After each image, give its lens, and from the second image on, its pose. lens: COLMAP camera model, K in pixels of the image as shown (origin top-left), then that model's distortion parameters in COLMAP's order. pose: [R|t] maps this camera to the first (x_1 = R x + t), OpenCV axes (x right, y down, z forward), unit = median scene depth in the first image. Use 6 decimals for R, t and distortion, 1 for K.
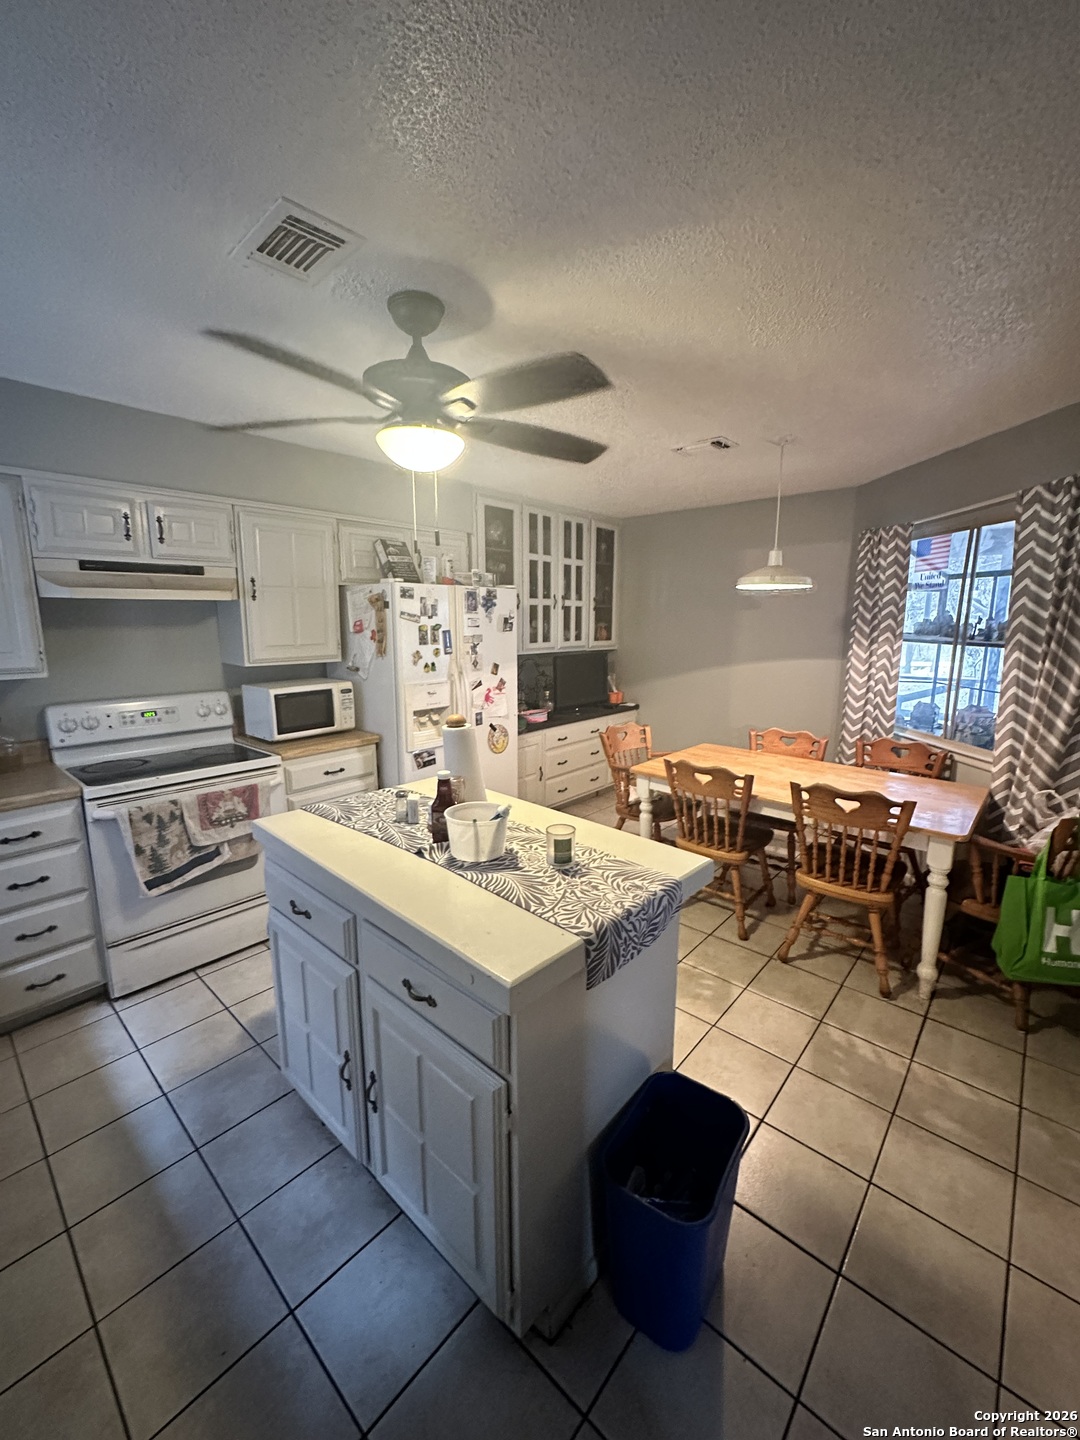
lens RADIAL K [[573.2, 0, 541.4], [0, 573.2, 719.9], [0, 0, 1]] dist [-0.002626, 0.000313]
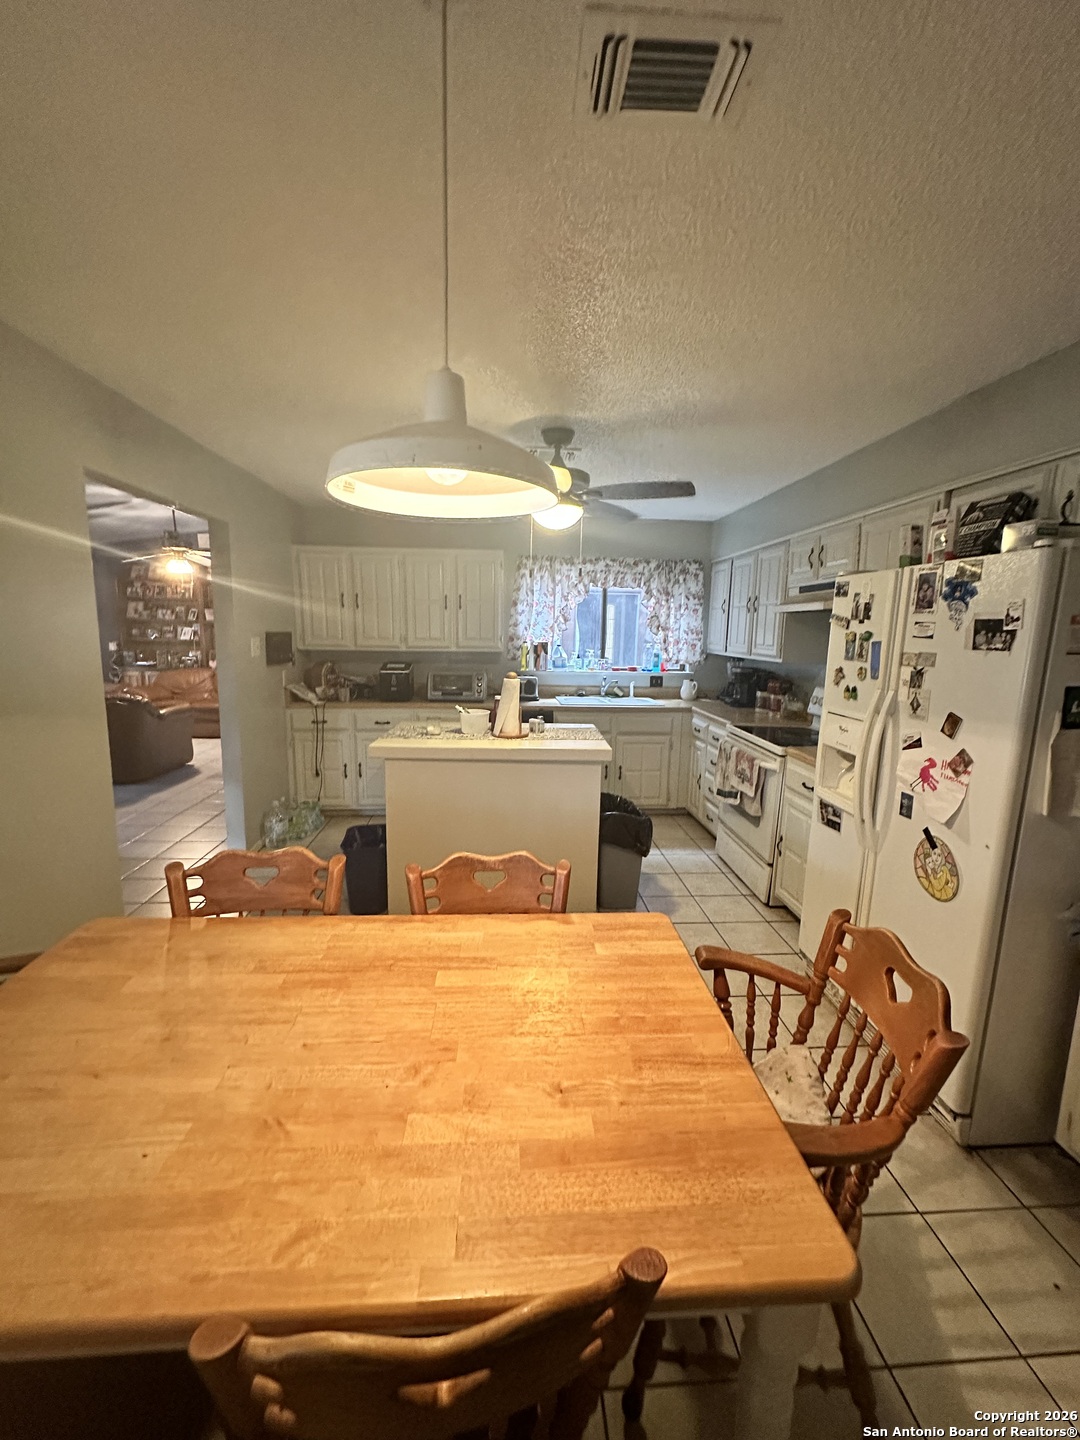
lens RADIAL K [[573.2, 0, 541.4], [0, 573.2, 719.9], [0, 0, 1]] dist [-0.002626, 0.000313]
pose [[-0.700551, 0.098067, -0.706832, 0.553407], [-0.144896, 0.950331, 0.275458, -0.193840], [0.698737, 0.295389, -0.651546, 1.174109]]
